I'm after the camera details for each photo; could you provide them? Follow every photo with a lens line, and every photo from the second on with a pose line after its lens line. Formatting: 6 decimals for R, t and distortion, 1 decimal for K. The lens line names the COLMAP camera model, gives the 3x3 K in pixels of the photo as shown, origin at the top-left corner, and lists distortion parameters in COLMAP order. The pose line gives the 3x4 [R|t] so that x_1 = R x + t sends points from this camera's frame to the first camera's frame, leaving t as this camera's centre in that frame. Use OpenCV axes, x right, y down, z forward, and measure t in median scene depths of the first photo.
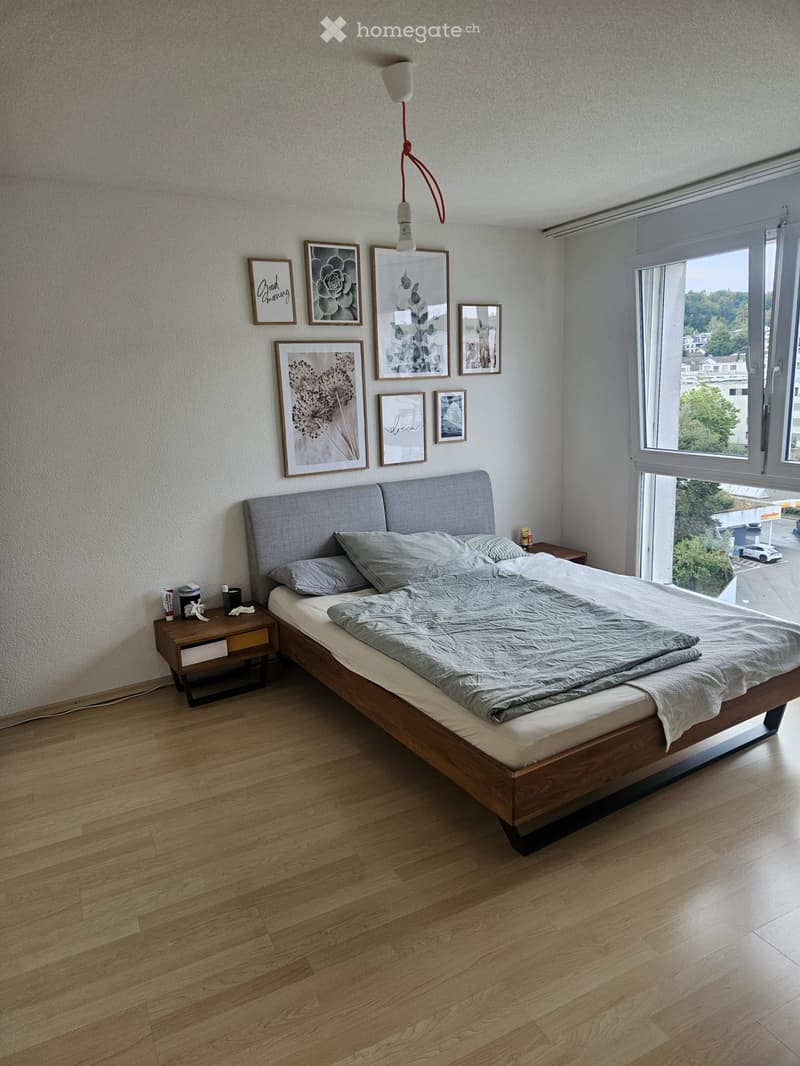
lens RADIAL K [[699.5, 0, 395.7], [0, 699.5, 534.7], [0, 0, 1]] dist [0.041206, -0.001202]
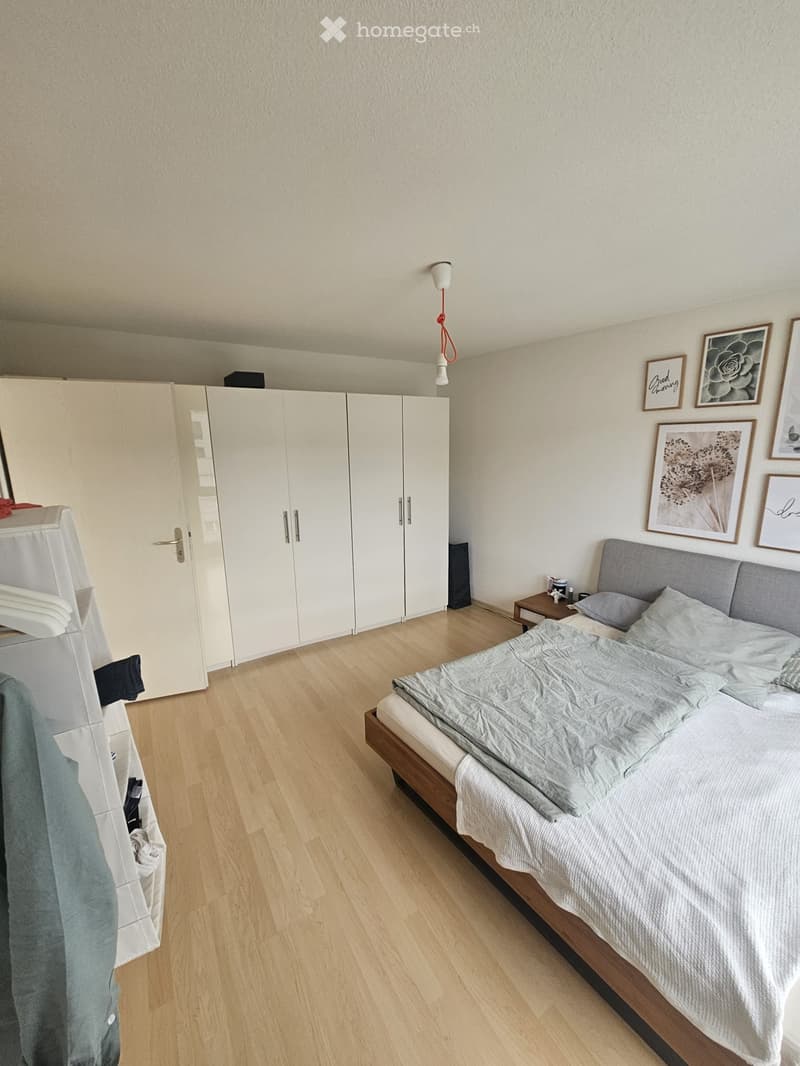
lens RADIAL K [[434.5, 0, 396.1], [0, 434.5, 534.0], [0, 0, 1]] dist [0.002790, 0.000123]
pose [[0.084874, 0.244588, -0.965905, 0.568795], [-0.207676, 0.952455, 0.222934, -0.158885], [0.974509, 0.181674, 0.131633, 0.466460]]
